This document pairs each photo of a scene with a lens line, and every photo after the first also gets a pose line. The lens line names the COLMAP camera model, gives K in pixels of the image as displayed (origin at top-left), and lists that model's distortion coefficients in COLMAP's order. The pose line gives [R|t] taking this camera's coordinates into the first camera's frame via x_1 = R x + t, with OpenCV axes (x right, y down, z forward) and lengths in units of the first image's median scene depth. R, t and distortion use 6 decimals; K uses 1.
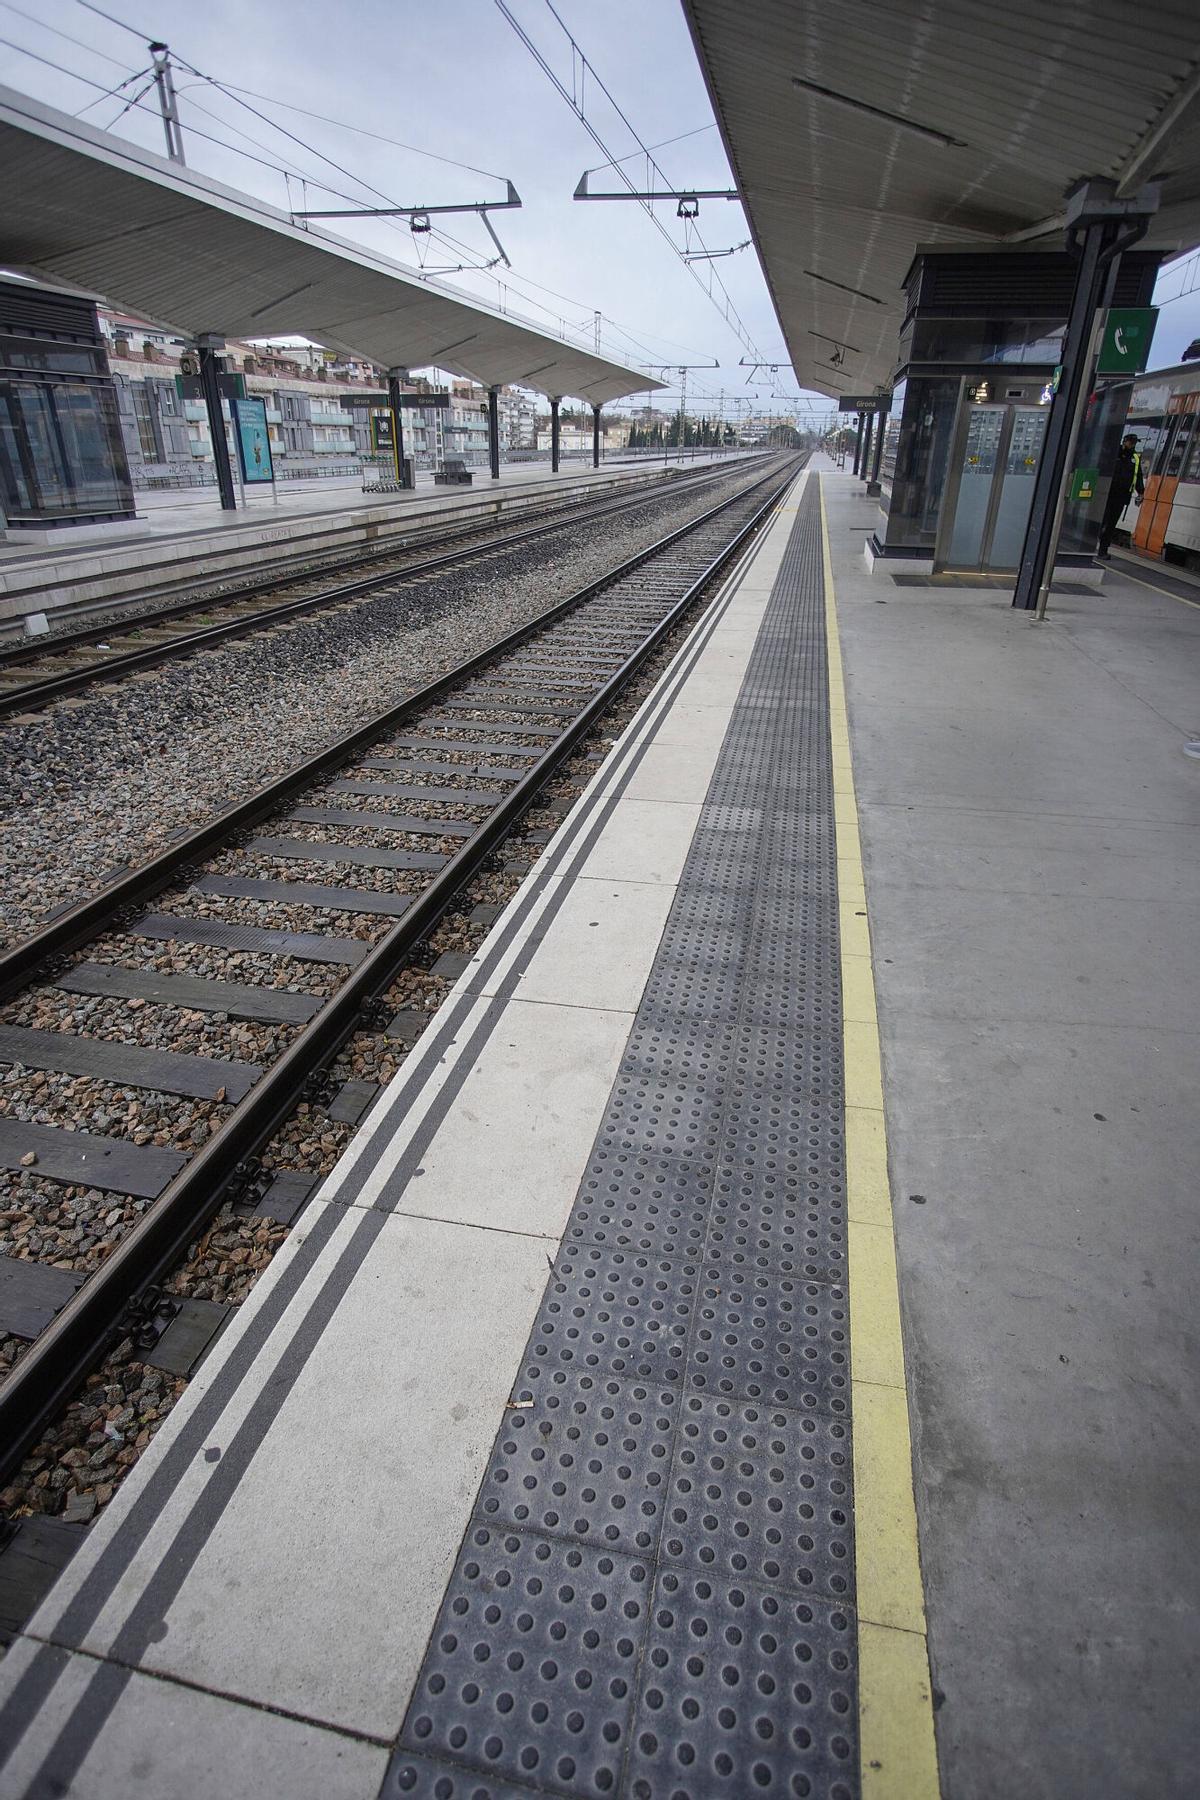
lens RADIAL K [[925.3, 0, 589.7], [0, 925.3, 905.9], [0, 0, 1]] dist [-0.065339, 0.033961]
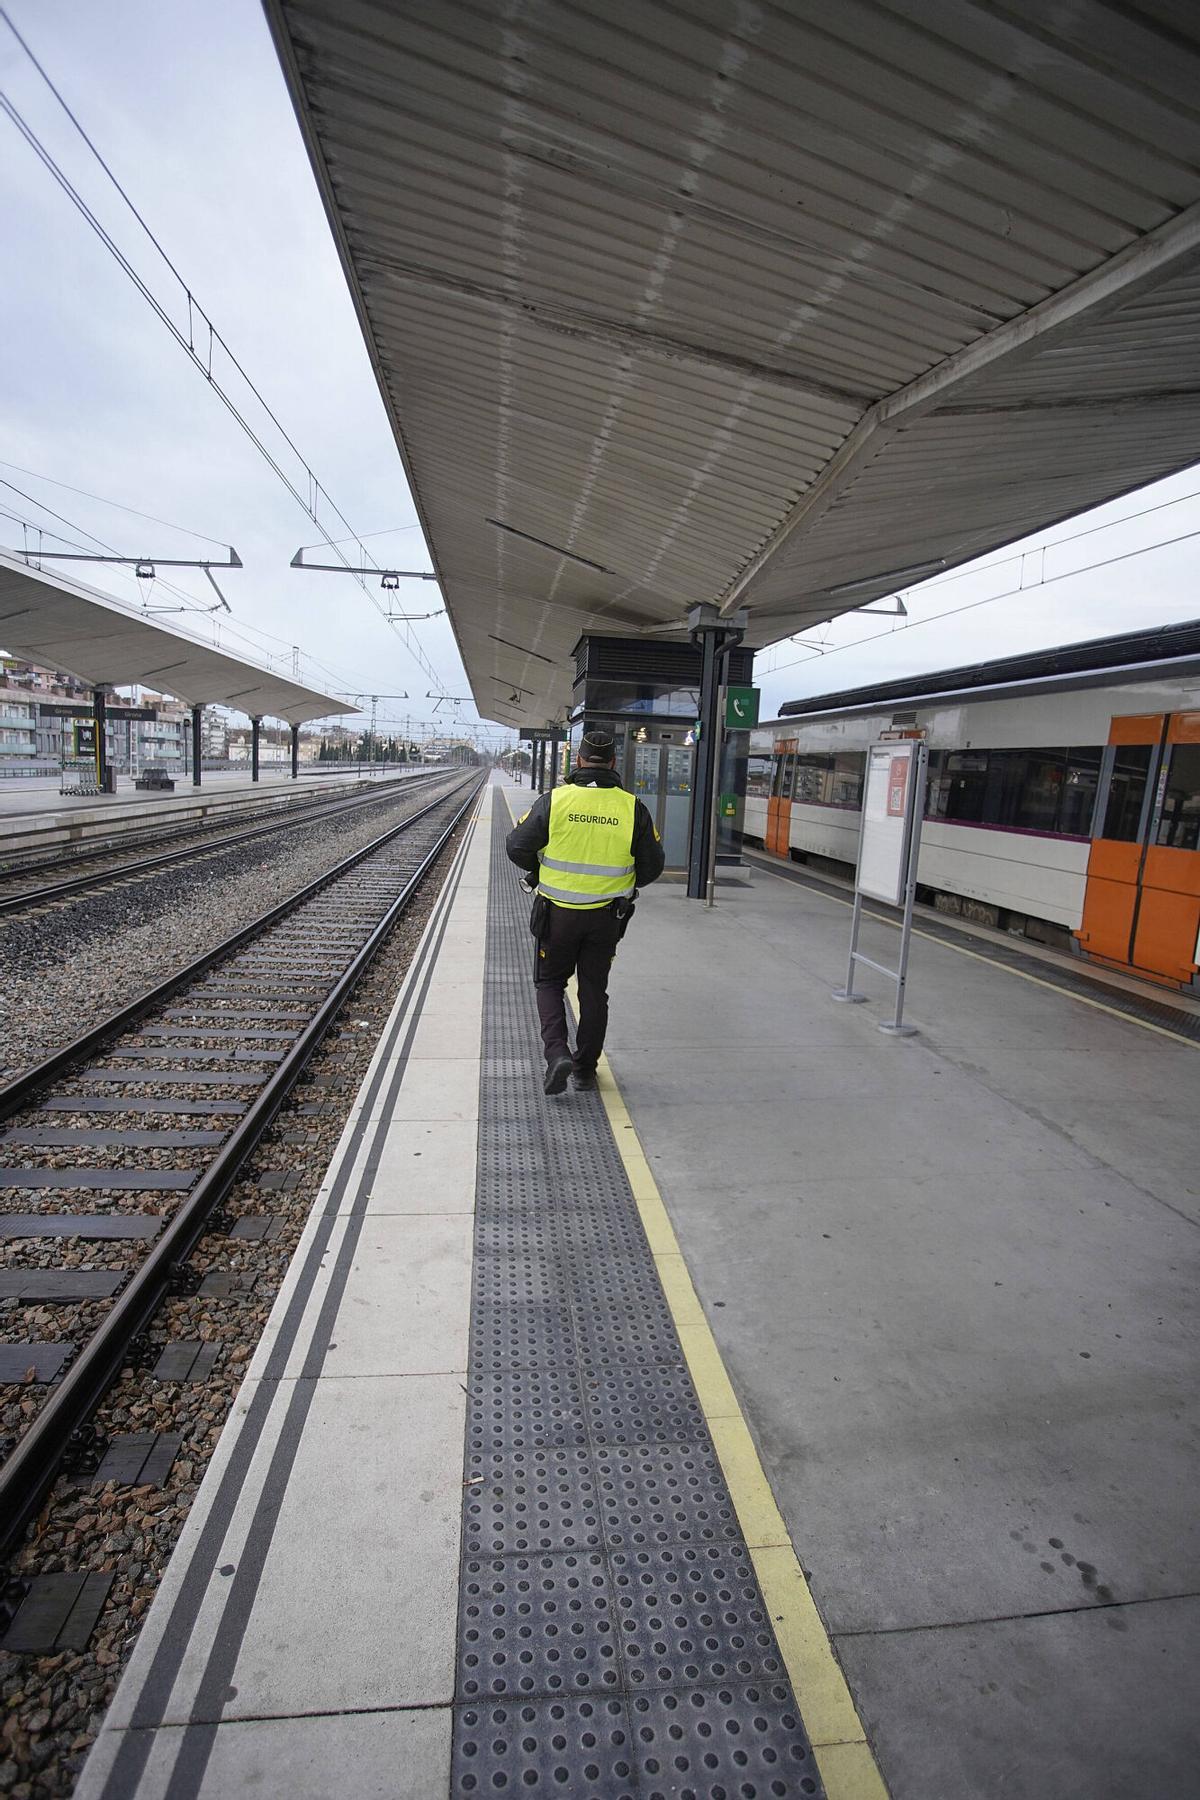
lens RADIAL K [[925.3, 0, 586.4], [0, 925.3, 907.7], [0, 0, 1]] dist [-0.065339, 0.033961]
pose [[0.948701, -0.010211, 0.316009, -0.081740], [0.106579, 0.951310, -0.289224, 0.042740], [-0.297670, 0.308067, 0.903597, -0.113810]]
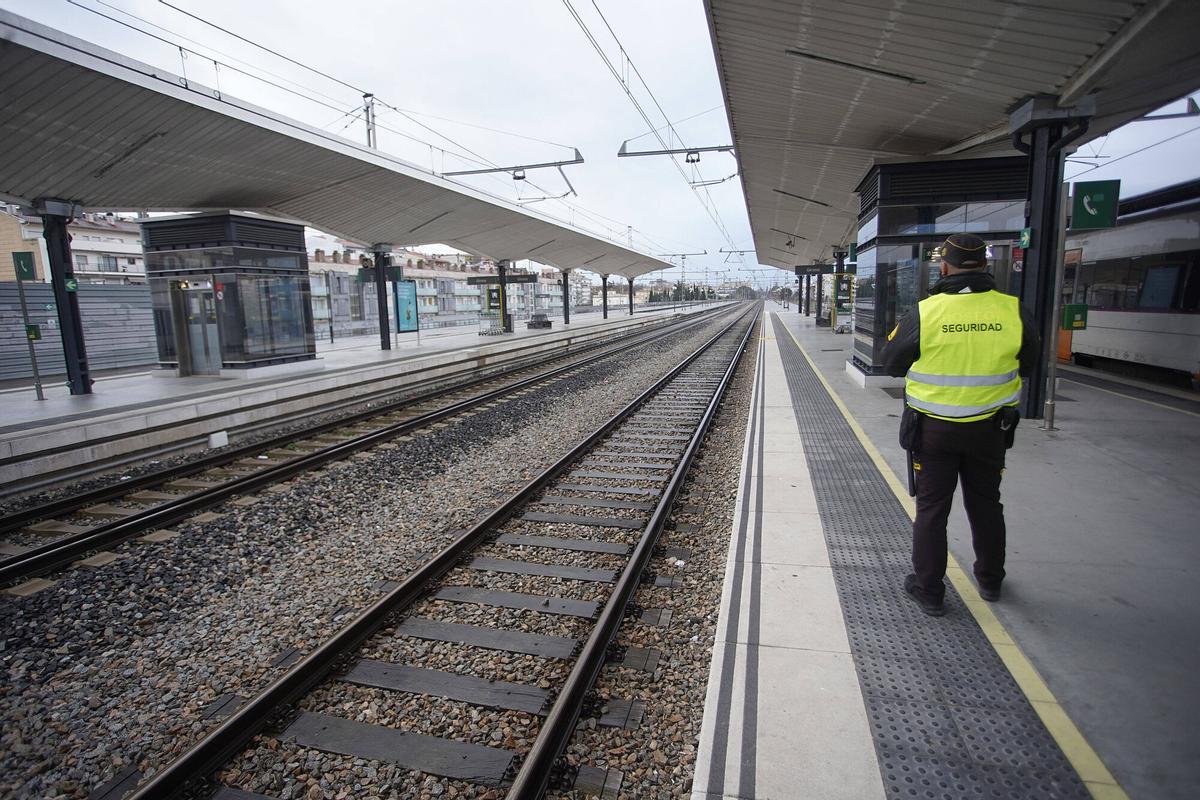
lens RADIAL K [[616.9, 0, 592.5], [0, 616.9, 392.5], [0, 0, 1]] dist [-0.065339, 0.033961]
pose [[0.998048, -0.027825, -0.055919, -0.034650], [0.008643, 0.948200, -0.317555, -0.176888], [0.061859, 0.316452, 0.946589, 0.345305]]
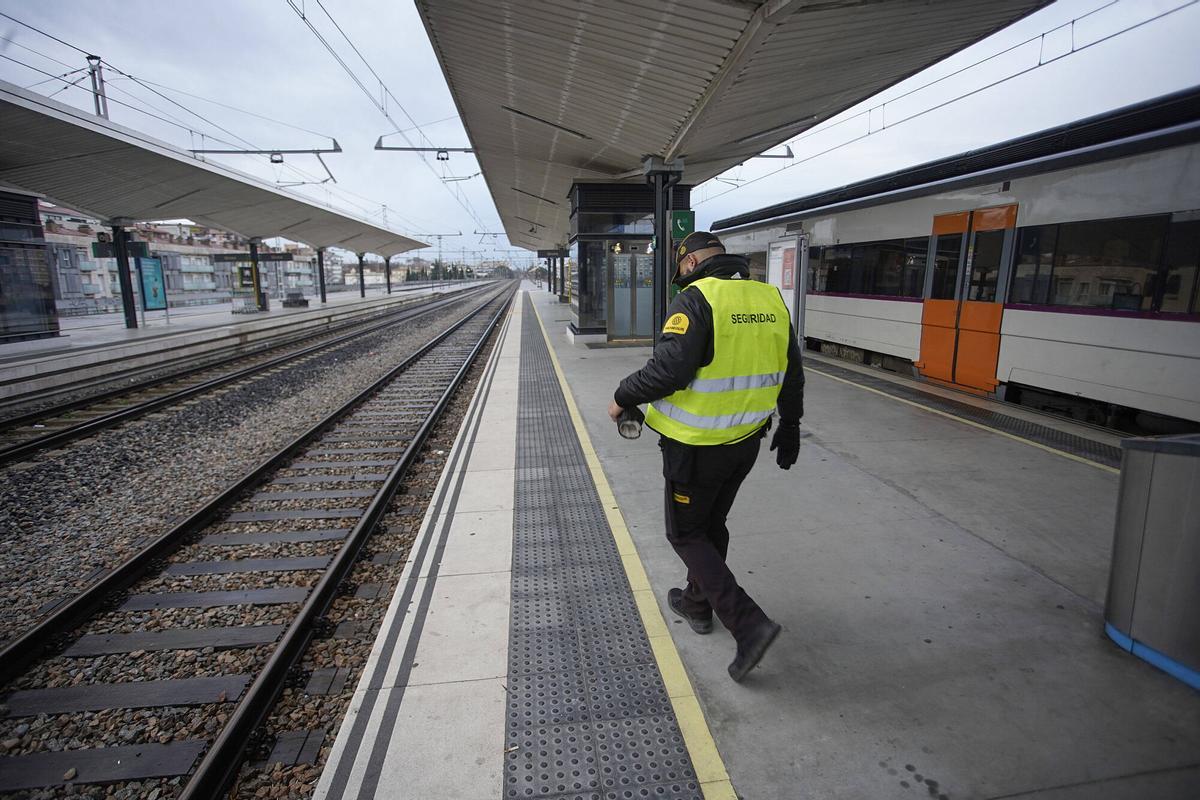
lens RADIAL K [[616.9, 0, 591.1], [0, 616.9, 390.4], [0, 0, 1]] dist [-0.065339, 0.033961]
pose [[0.946352, -0.078160, 0.313544, -0.064933], [0.163721, 0.952521, -0.256708, 0.048966], [-0.278593, 0.294269, 0.914216, -0.102391]]
